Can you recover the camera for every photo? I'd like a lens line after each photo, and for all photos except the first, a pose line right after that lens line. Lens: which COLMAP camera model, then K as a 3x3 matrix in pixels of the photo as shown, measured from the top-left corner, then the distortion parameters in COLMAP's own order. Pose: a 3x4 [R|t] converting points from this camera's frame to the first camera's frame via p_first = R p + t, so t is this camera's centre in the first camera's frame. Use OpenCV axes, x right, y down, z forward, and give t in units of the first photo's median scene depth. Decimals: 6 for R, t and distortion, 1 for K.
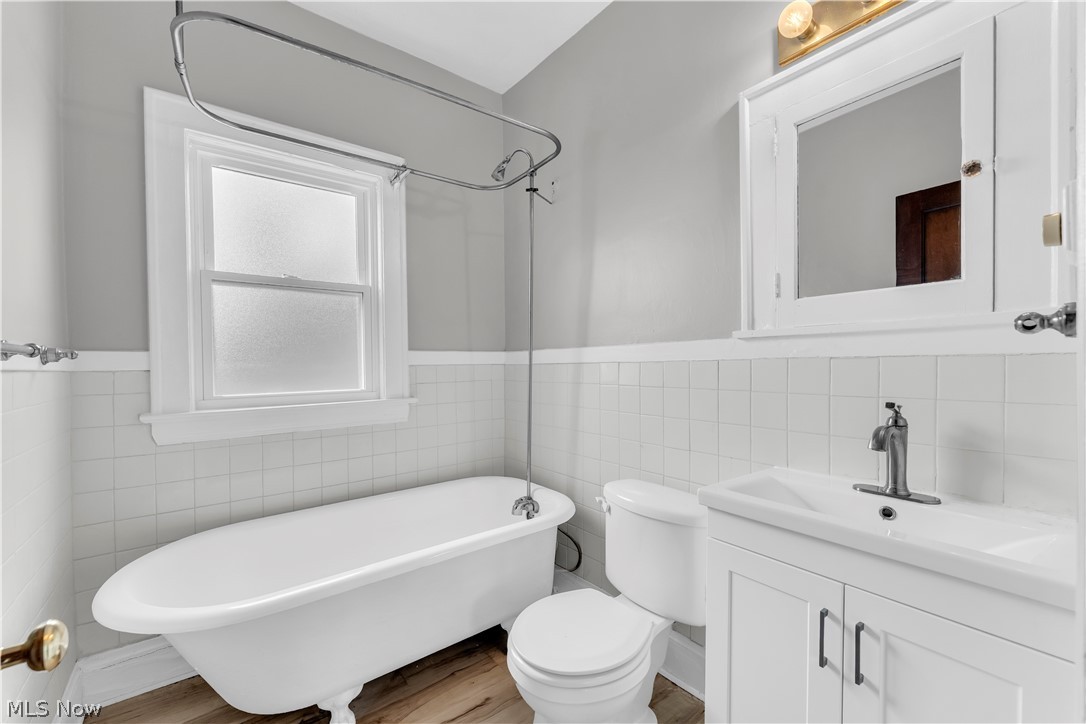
lens RADIAL K [[439.6, 0, 535.5], [0, 439.6, 369.9], [0, 0, 1]] dist [-0.000596, -0.000901]
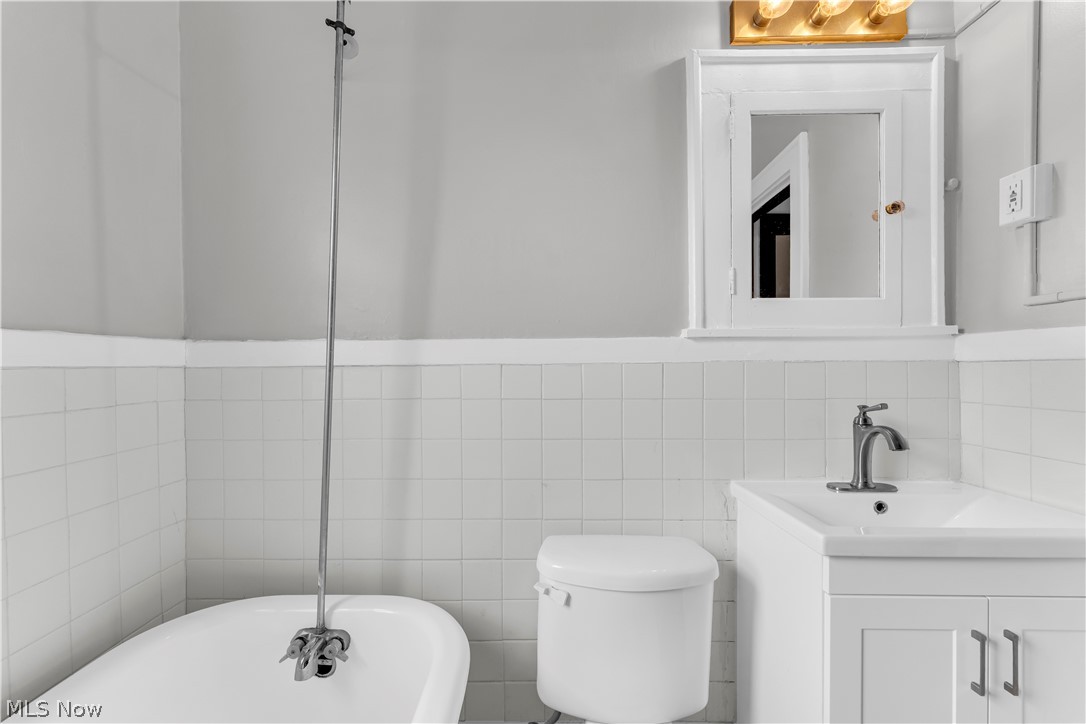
lens RADIAL K [[439.6, 0, 535.5], [0, 439.6, 369.9], [0, 0, 1]] dist [-0.000596, -0.000901]
pose [[0.604029, -0.002935, 0.796957, -0.391552], [0.007069, 0.999974, -0.001675, -0.009302], [-0.796931, 0.006646, 0.604033, 0.717082]]
